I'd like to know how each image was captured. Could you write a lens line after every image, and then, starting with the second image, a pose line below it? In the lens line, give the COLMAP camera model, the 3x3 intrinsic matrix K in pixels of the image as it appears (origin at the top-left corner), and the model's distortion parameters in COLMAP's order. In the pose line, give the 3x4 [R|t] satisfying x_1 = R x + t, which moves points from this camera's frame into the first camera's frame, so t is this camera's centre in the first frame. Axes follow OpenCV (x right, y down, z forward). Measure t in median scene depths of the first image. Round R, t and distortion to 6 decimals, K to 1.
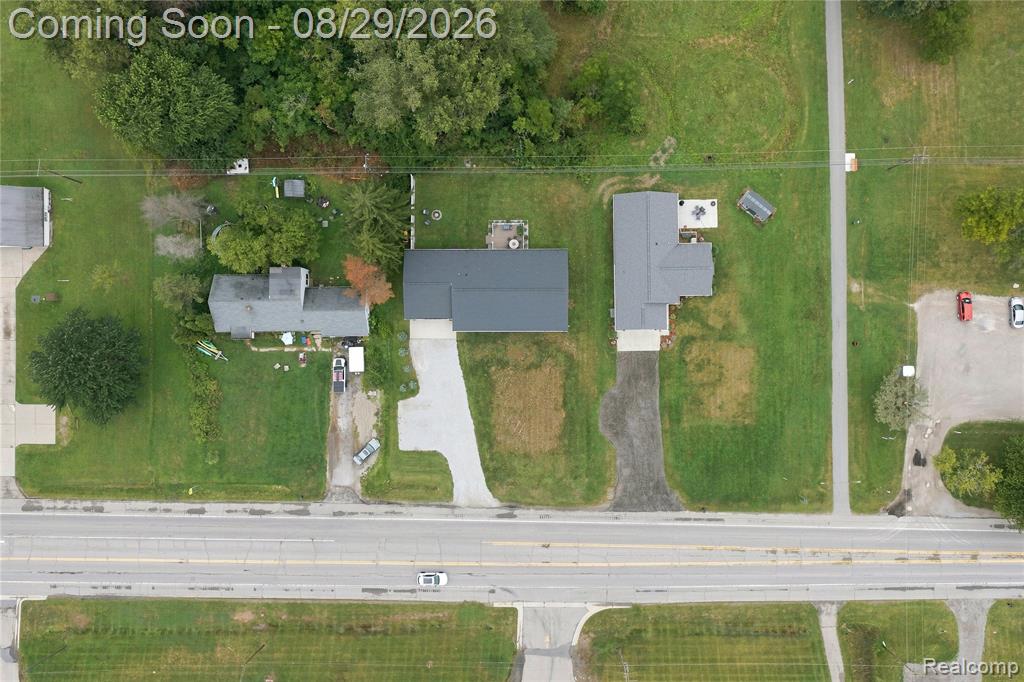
lens RADIAL K [[847.6, 0, 518.1], [0, 847.6, 343.5], [0, 0, 1]] dist [0.015482, -0.030039]
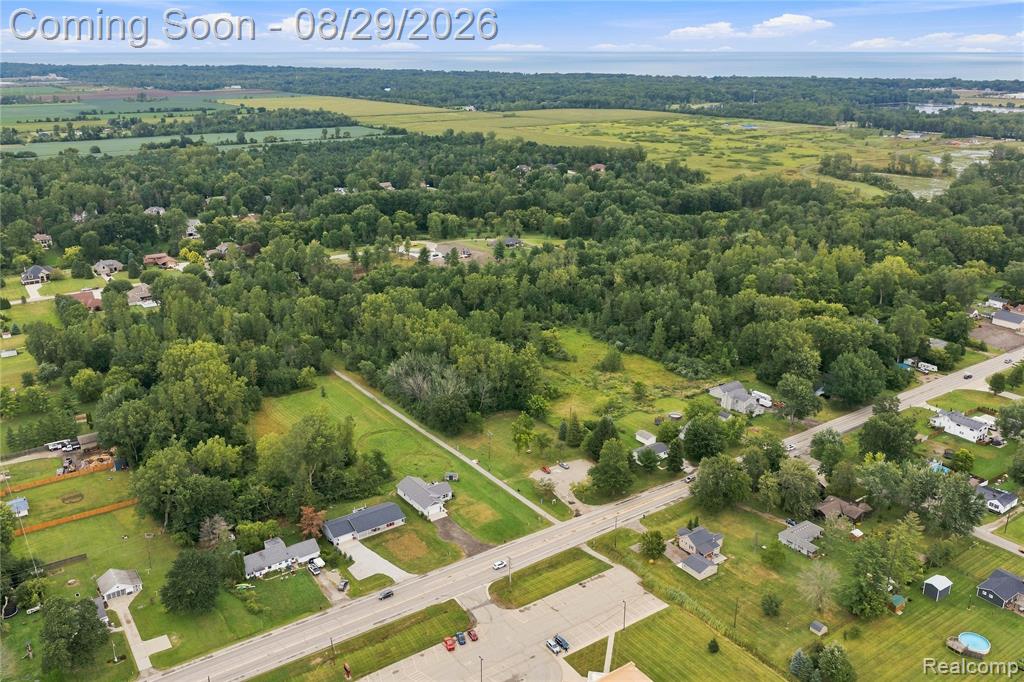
lens RADIAL K [[847.6, 0, 516.2], [0, 847.6, 339.3], [0, 0, 1]] dist [0.015482, -0.030039]
pose [[0.817181, -0.182288, 0.546796, -0.805486], [0.576335, 0.270458, -0.771162, 1.678207], [-0.007312, 0.945317, 0.326072, -0.149838]]
